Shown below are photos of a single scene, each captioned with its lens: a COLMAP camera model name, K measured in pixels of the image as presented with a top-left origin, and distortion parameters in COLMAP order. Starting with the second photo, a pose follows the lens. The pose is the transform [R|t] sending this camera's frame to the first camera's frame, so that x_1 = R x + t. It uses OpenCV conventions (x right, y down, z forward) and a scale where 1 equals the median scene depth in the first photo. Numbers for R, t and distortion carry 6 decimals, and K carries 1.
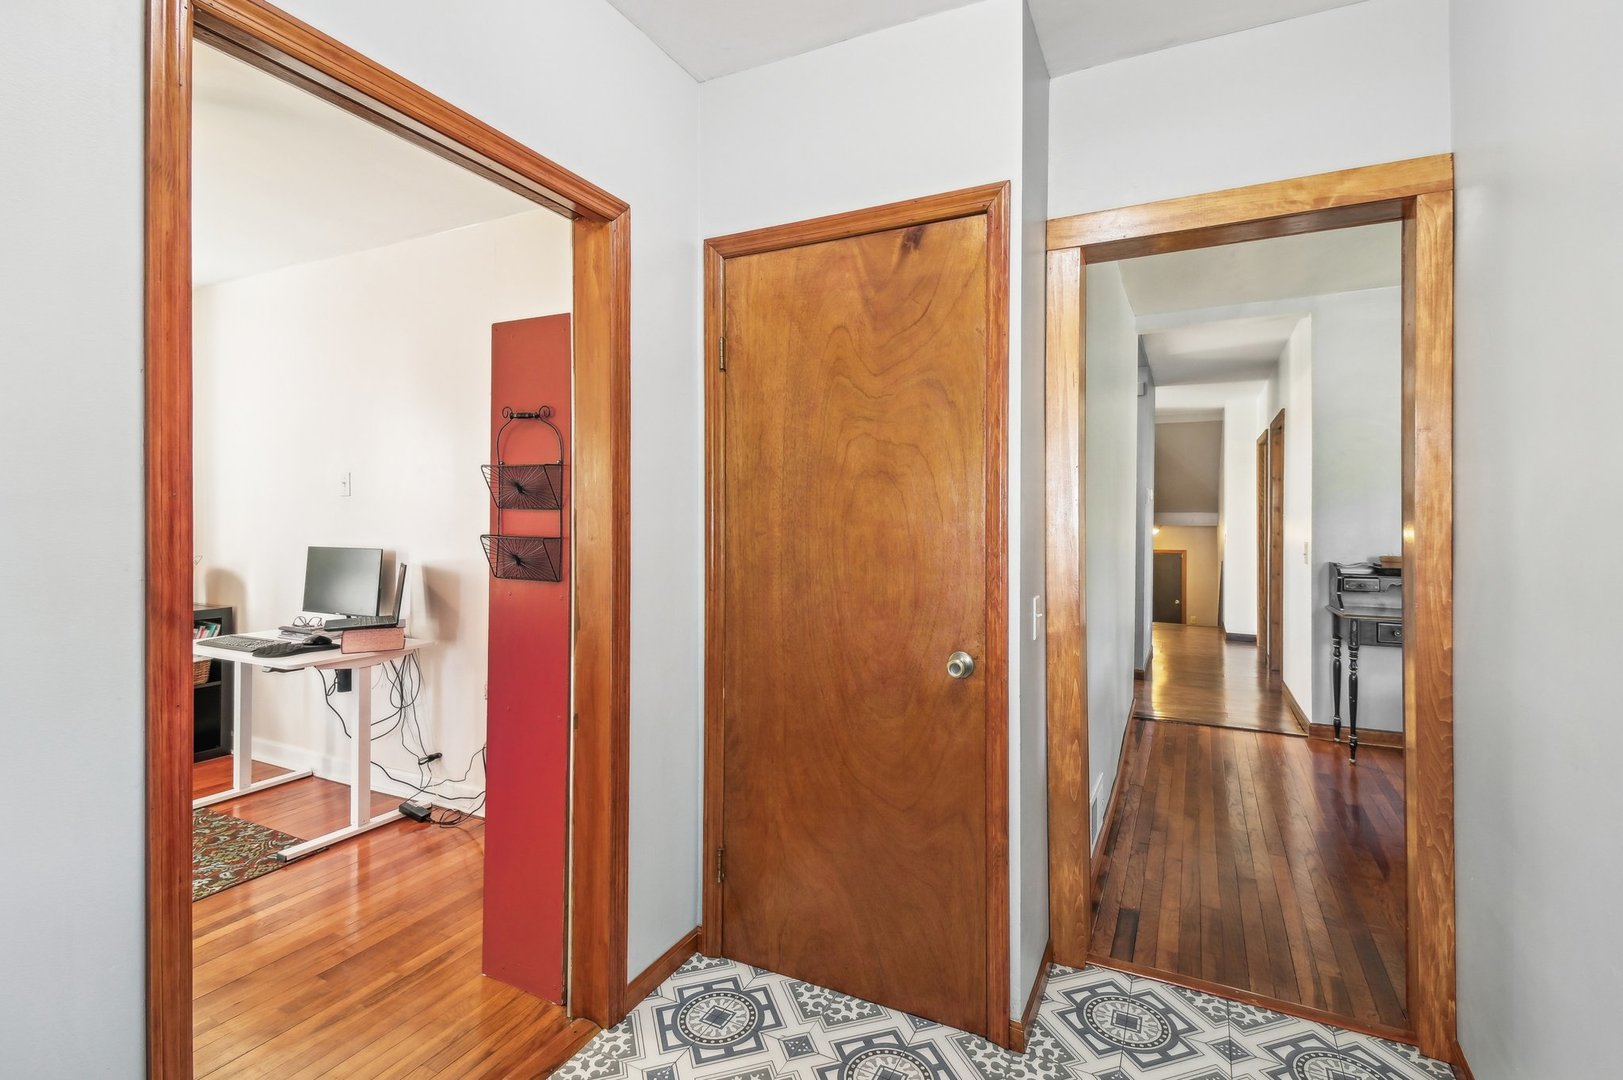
lens RADIAL K [[737.3, 0, 808.9], [0, 737.3, 527.7], [0, 0, 1]] dist [0.007219, -0.008526]
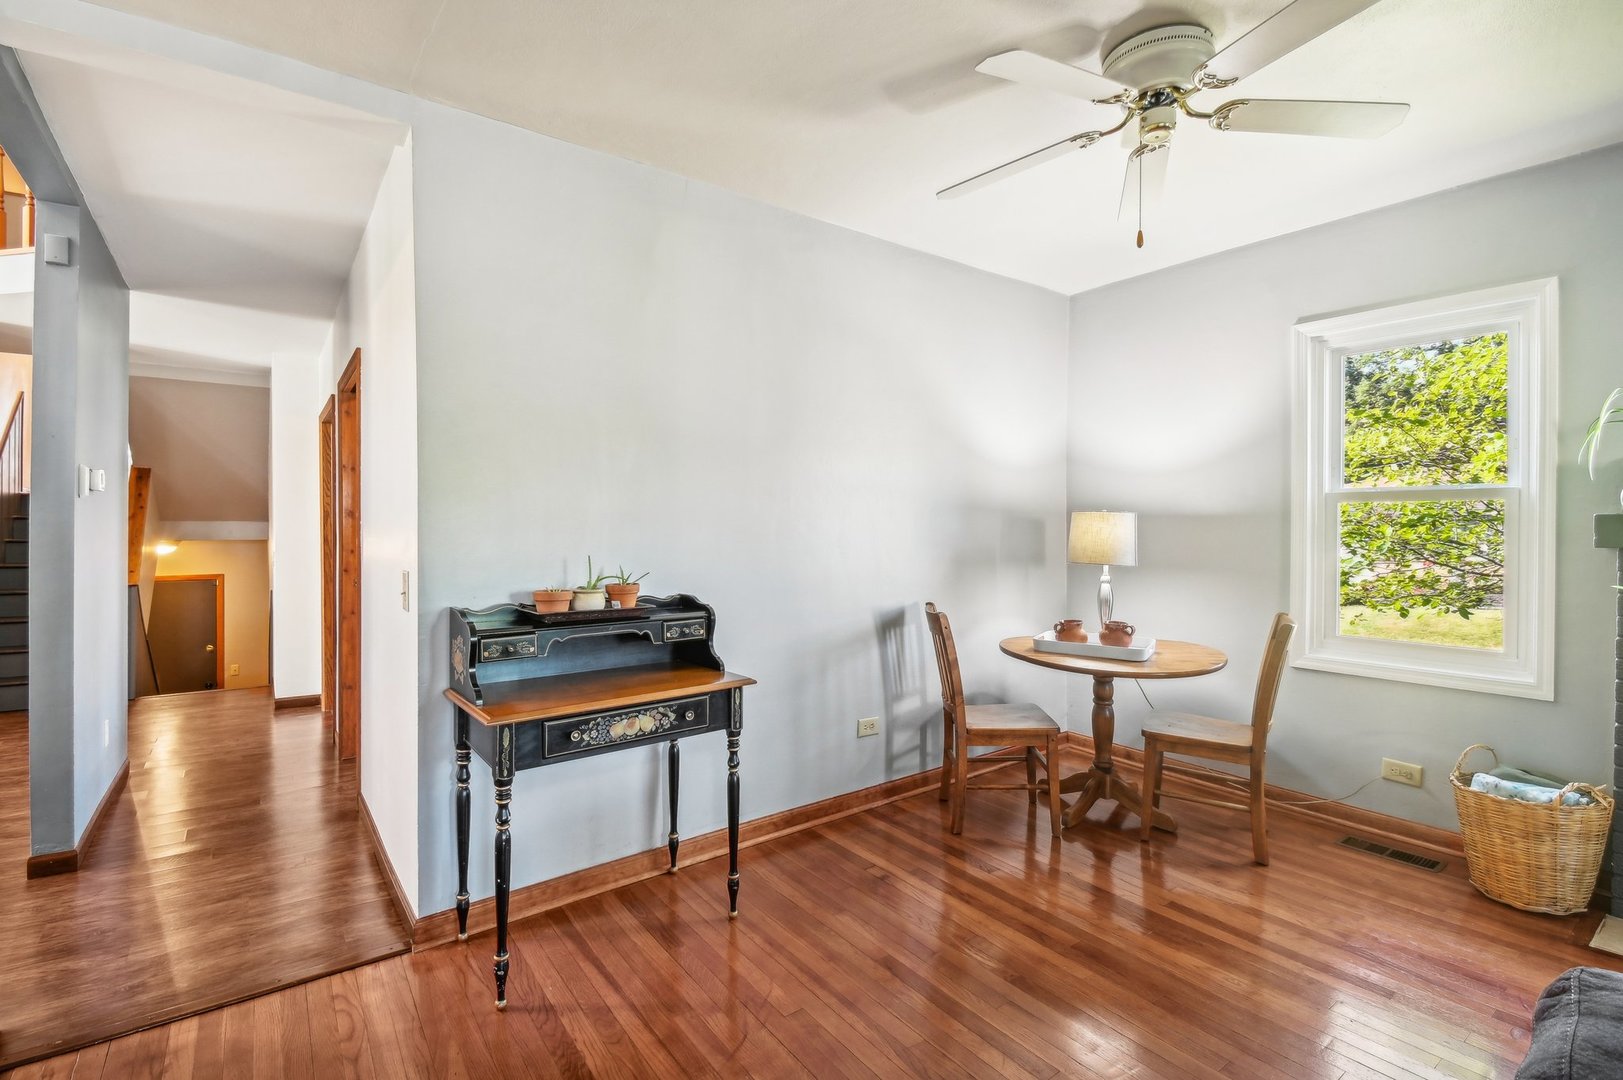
lens RADIAL K [[737.3, 0, 800.9], [0, 737.3, 541.5], [0, 0, 1]] dist [0.007219, -0.008526]
pose [[0.439779, -0.002348, 0.898103, 0.251540], [0.004449, 0.999990, 0.000436, 0.000661], [-0.898095, 0.003804, 0.439785, 0.398803]]
